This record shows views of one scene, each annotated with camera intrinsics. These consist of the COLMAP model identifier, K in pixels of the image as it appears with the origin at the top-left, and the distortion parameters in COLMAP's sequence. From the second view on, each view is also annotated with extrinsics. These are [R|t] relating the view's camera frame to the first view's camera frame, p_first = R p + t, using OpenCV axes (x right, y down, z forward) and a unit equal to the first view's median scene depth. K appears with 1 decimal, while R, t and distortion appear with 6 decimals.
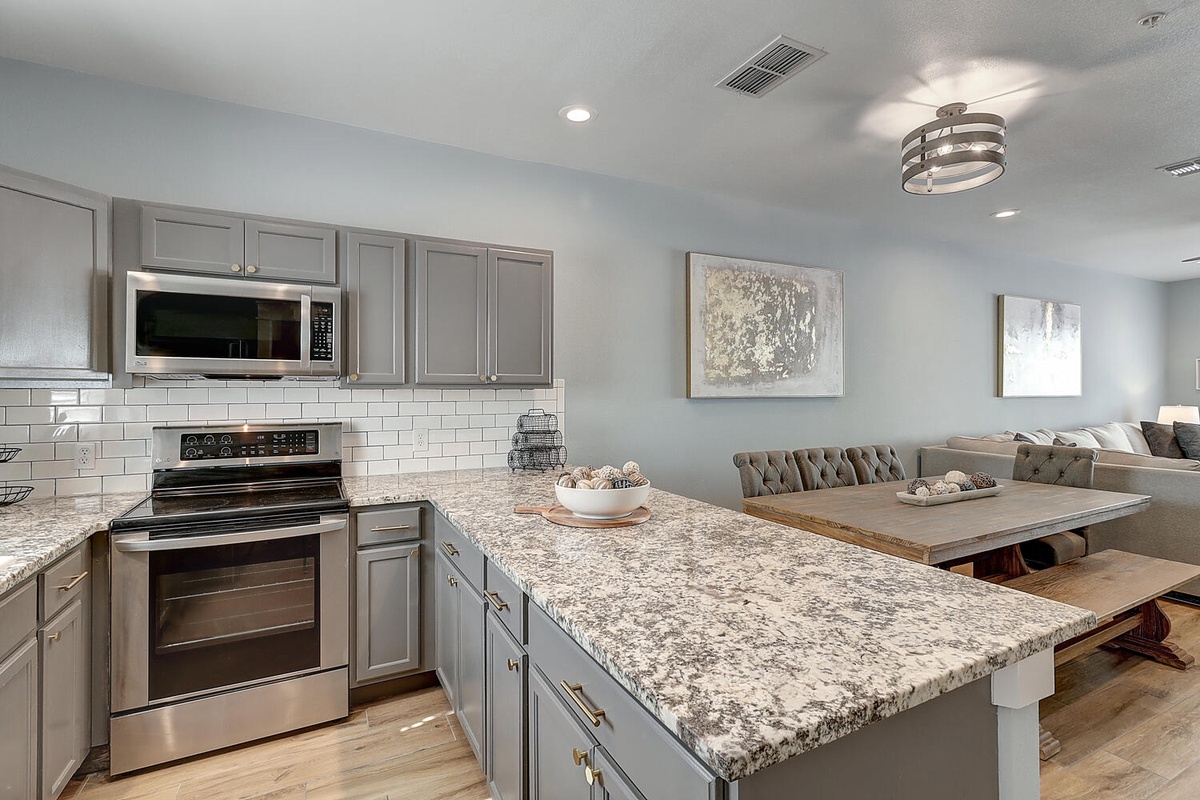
lens RADIAL K [[554.9, 0, 598.8], [0, 554.9, 386.5], [0, 0, 1]] dist [0.000653, -0.000396]
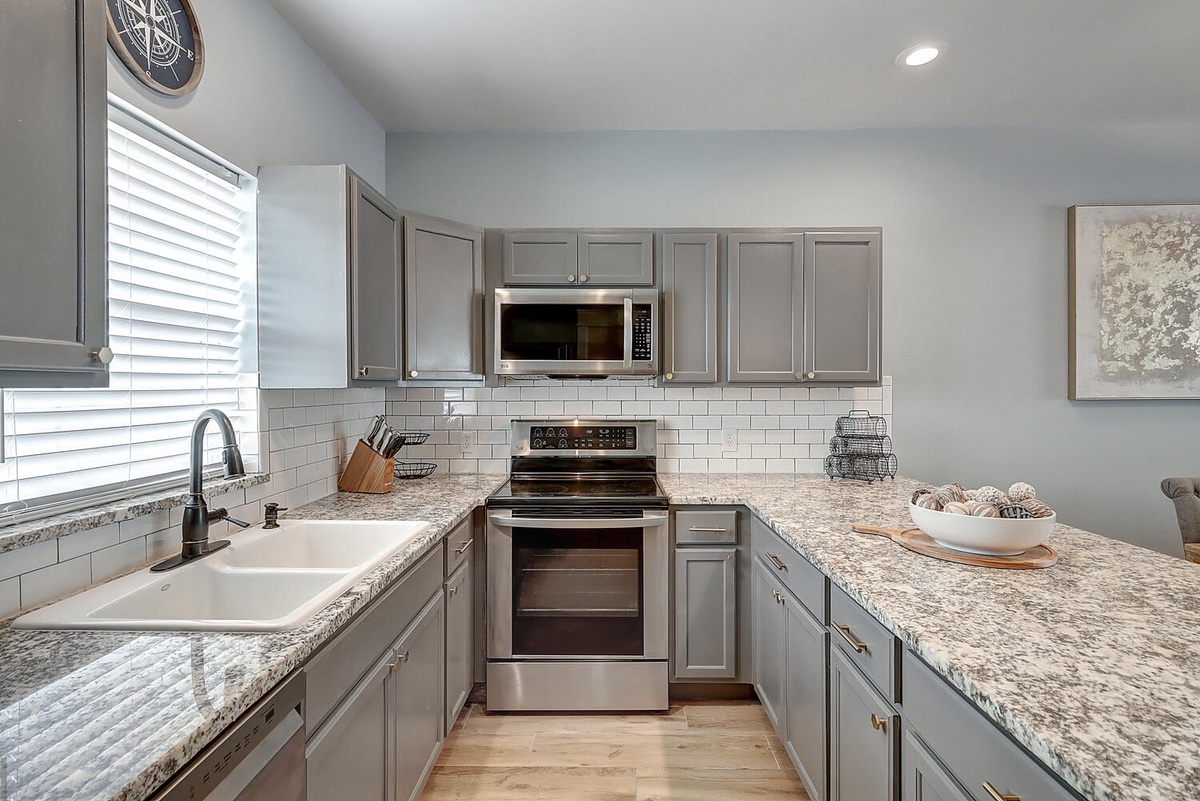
lens RADIAL K [[554.9, 0, 605.7], [0, 554.9, 389.7], [0, 0, 1]] dist [0.000653, -0.000396]
pose [[0.884942, 0.001308, -0.465699, -0.063273], [0.002809, 0.999963, 0.008145, -0.000172], [0.465692, -0.008516, 0.884906, 0.042056]]
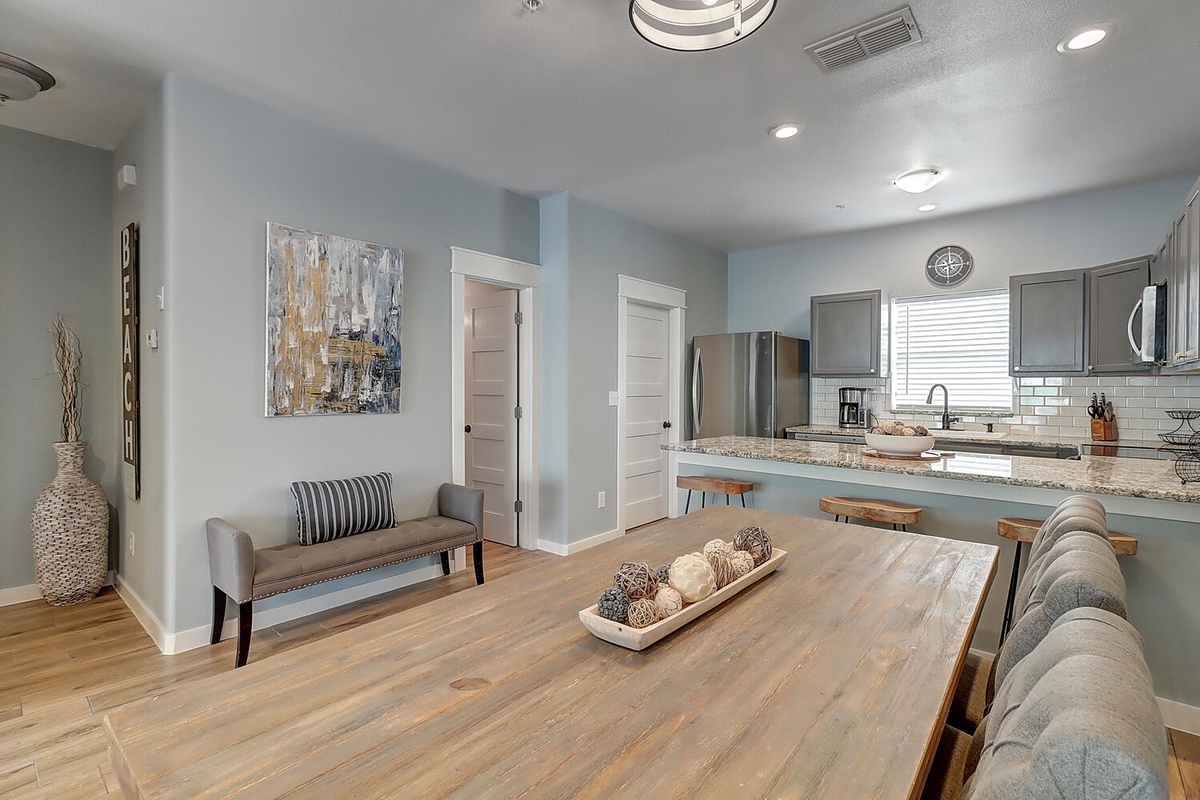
lens RADIAL K [[554.9, 0, 598.5], [0, 554.9, 389.3], [0, 0, 1]] dist [0.000653, -0.000396]
pose [[-0.927087, -0.001006, -0.374846, 0.891340], [-0.001938, 0.999996, 0.002109, 0.034478], [0.374842, 0.002682, -0.927085, 1.402914]]
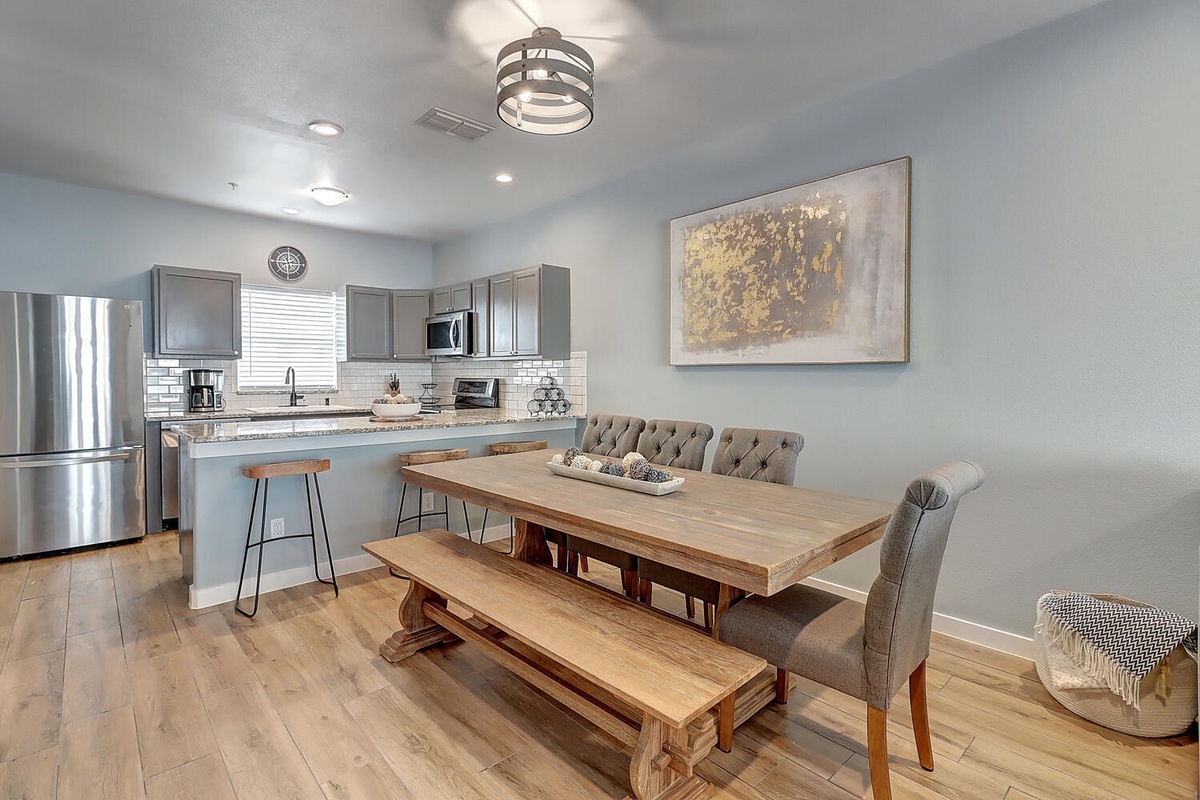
lens RADIAL K [[554.9, 0, 601.3], [0, 554.9, 389.5], [0, 0, 1]] dist [0.000653, -0.000396]
pose [[0.279813, 0.027027, -0.959674, 1.422661], [0.001626, 0.999589, 0.028625, 0.045082], [0.960053, -0.009570, 0.279654, 0.772258]]
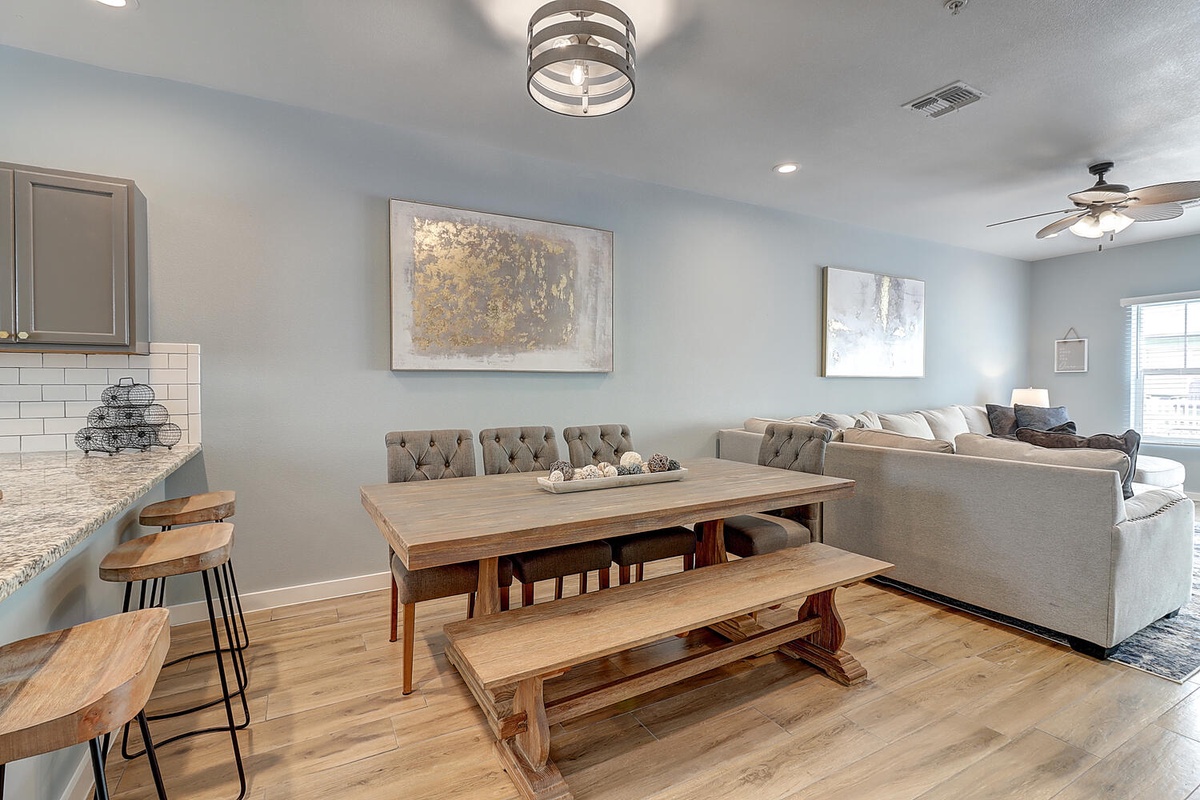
lens RADIAL K [[554.9, 0, 603.0], [0, 554.9, 387.4], [0, 0, 1]] dist [0.000653, -0.000396]
pose [[0.998939, 0.000992, 0.046049, 0.583740], [-0.001627, 0.999904, 0.013749, 0.045127], [-0.046031, -0.013810, 0.998845, 0.169607]]
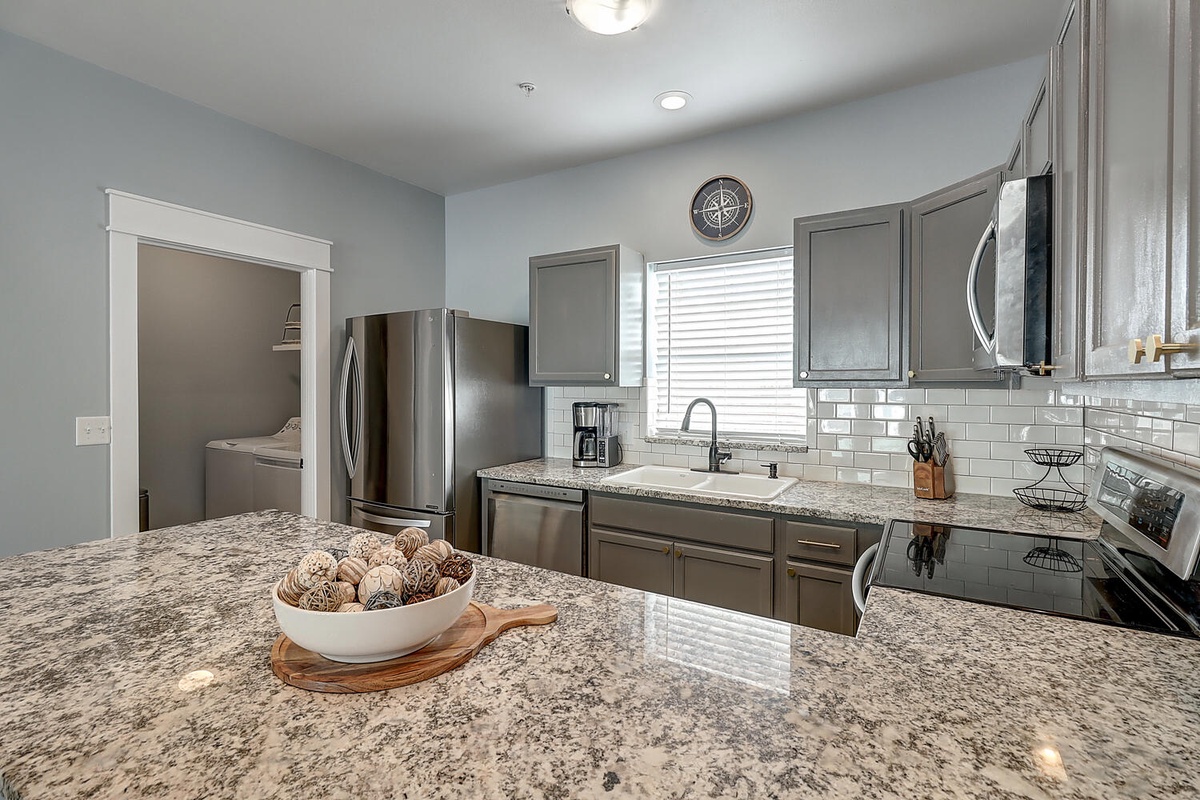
lens RADIAL K [[554.9, 0, 600.3], [0, 554.9, 386.2], [0, 0, 1]] dist [0.000653, -0.000396]
pose [[-0.848432, 0.000861, -0.529303, 0.071107], [-0.000004, 0.999999, 0.001634, -0.001802], [0.529304, 0.001388, -0.848431, 1.034830]]
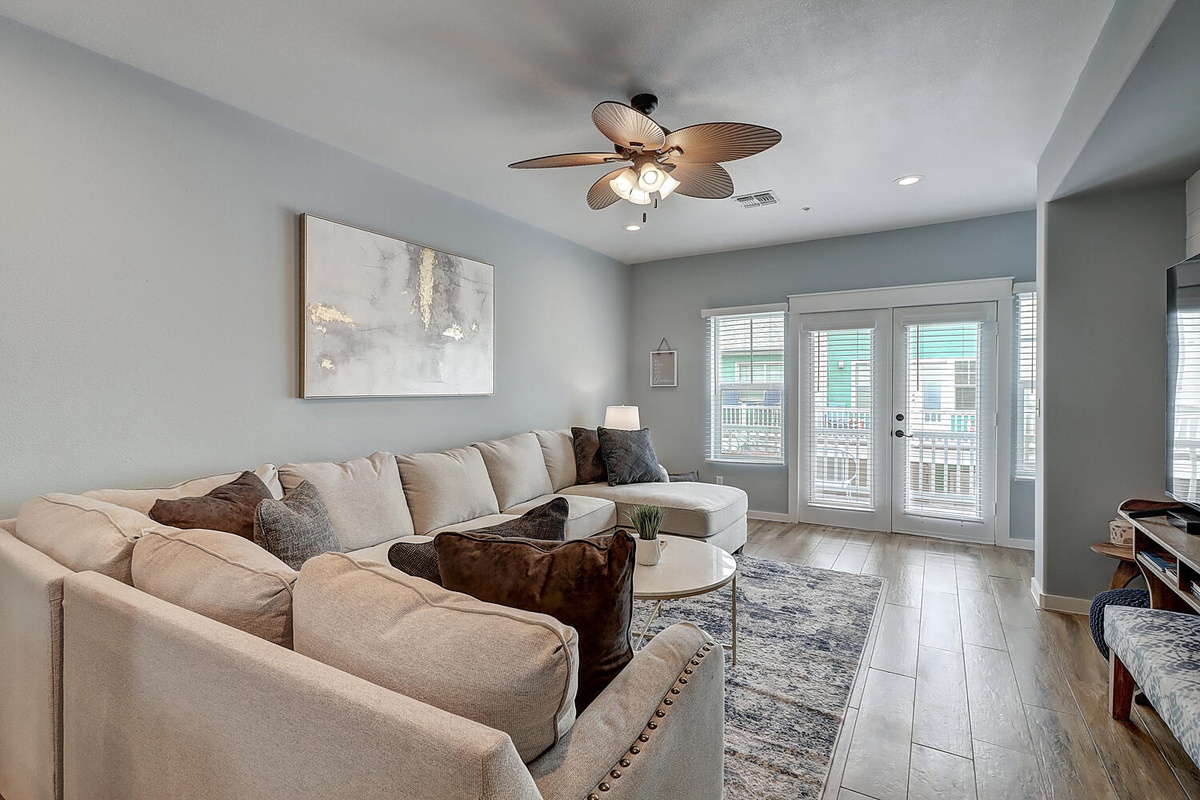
lens RADIAL K [[554.9, 0, 607.0], [0, 554.9, 389.0], [0, 0, 1]] dist [0.000653, -0.000396]
pose [[0.839978, -0.000932, 0.542619, 1.268824], [-0.003250, 0.999972, 0.006749, 0.008379], [-0.542610, -0.007432, 0.839952, 0.692804]]
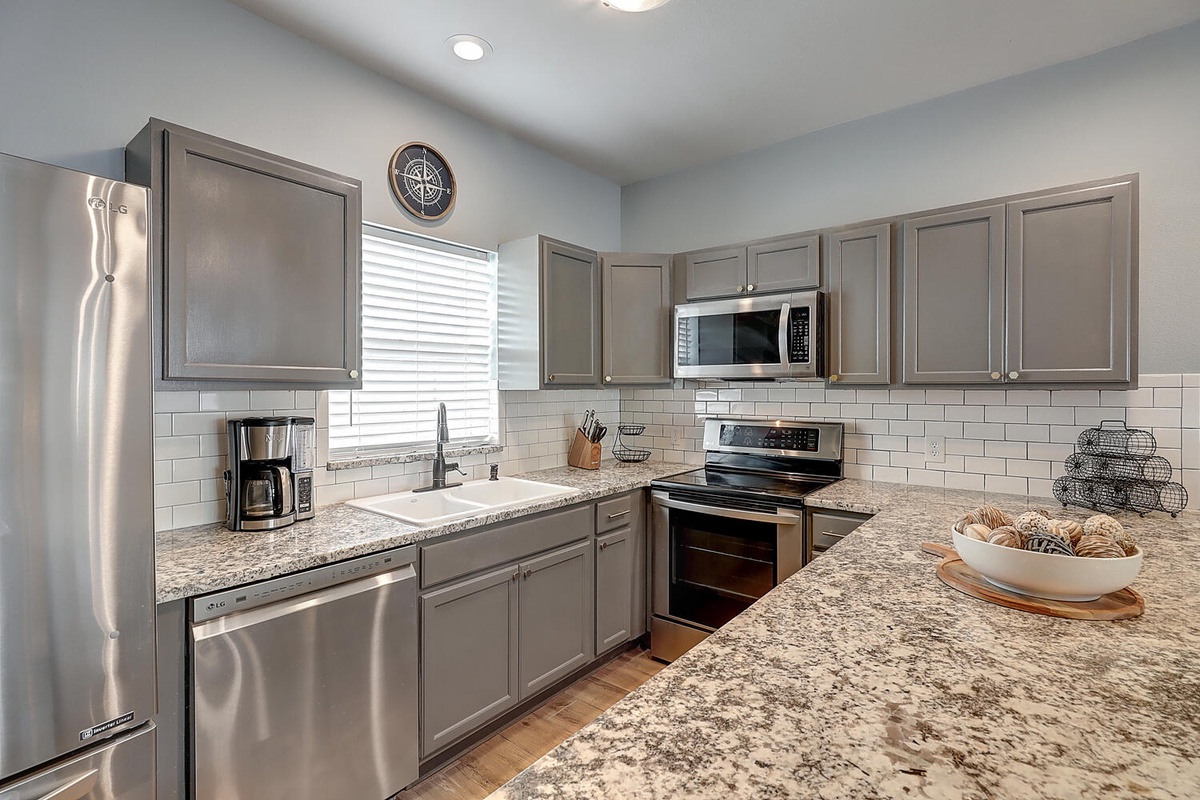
lens RADIAL K [[554.9, 0, 604.3], [0, 554.9, 387.5], [0, 0, 1]] dist [0.000653, -0.000396]
pose [[0.412317, -0.001336, -0.911040, 0.256868], [0.004128, 0.999991, 0.000402, -0.001322], [0.911031, -0.003926, 0.412319, 0.190540]]
